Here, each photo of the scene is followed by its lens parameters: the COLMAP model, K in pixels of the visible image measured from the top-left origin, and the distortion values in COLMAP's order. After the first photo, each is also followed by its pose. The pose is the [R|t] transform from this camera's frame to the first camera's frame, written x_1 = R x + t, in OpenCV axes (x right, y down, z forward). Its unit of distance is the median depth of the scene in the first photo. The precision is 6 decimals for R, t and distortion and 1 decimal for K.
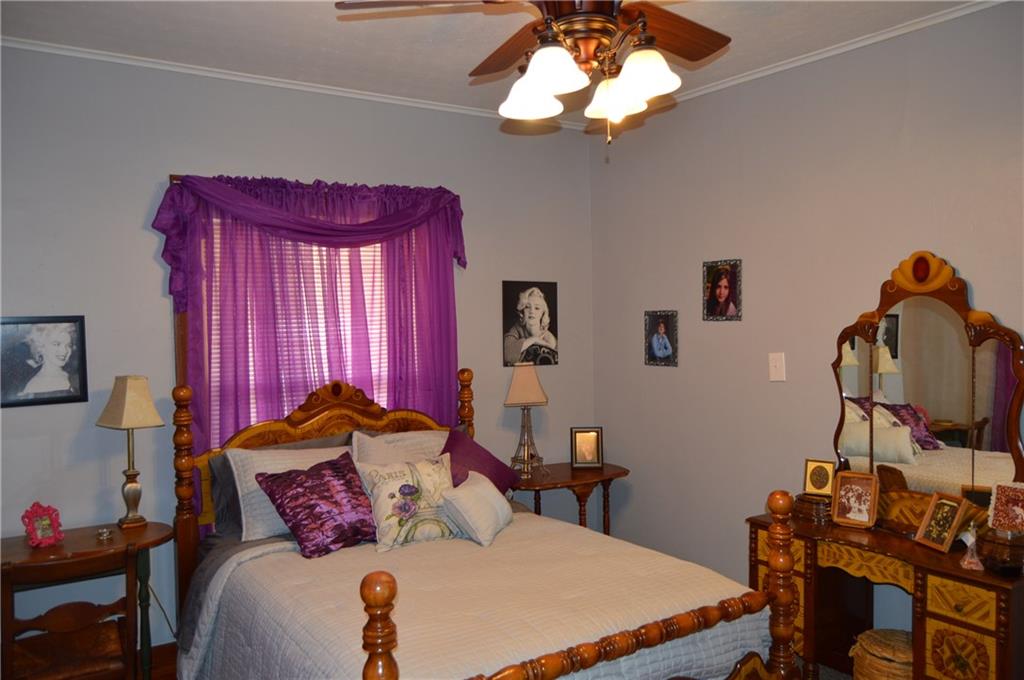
lens RADIAL K [[782.3, 0, 508.9], [0, 782.3, 339.2], [0, 0, 1]] dist [0.006601, -0.003039]
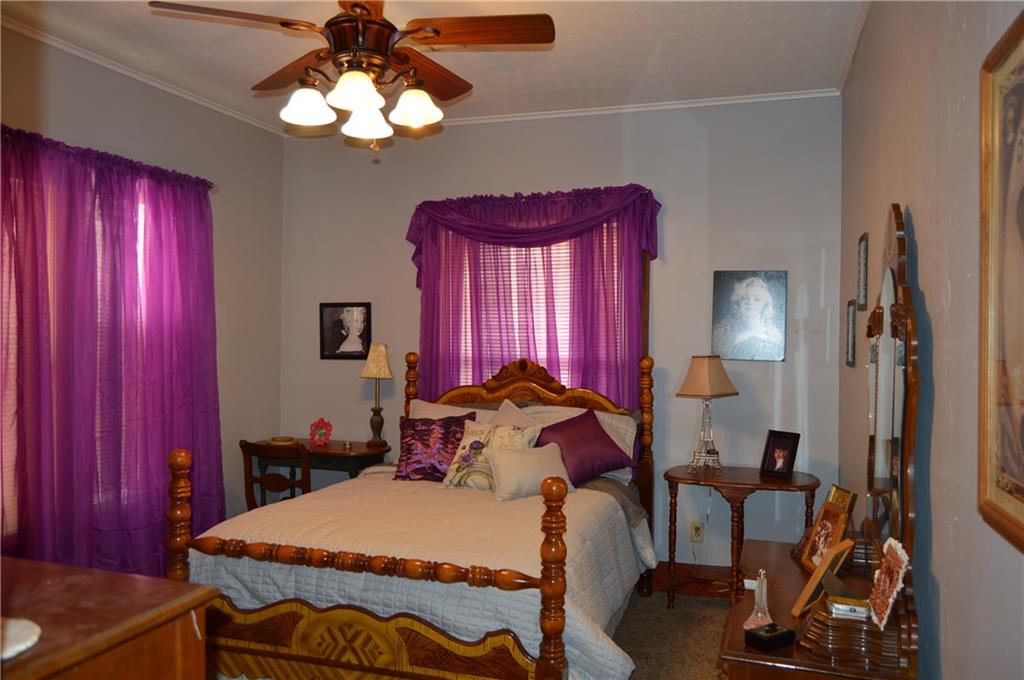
lens RADIAL K [[782.3, 0, 508.8], [0, 782.3, 339.6], [0, 0, 1]] dist [0.006601, -0.003039]
pose [[0.637715, 0.037647, -0.769352, 0.695370], [-0.037737, 0.999133, 0.017611, 0.004094], [0.769347, 0.017802, 0.638583, 0.217062]]
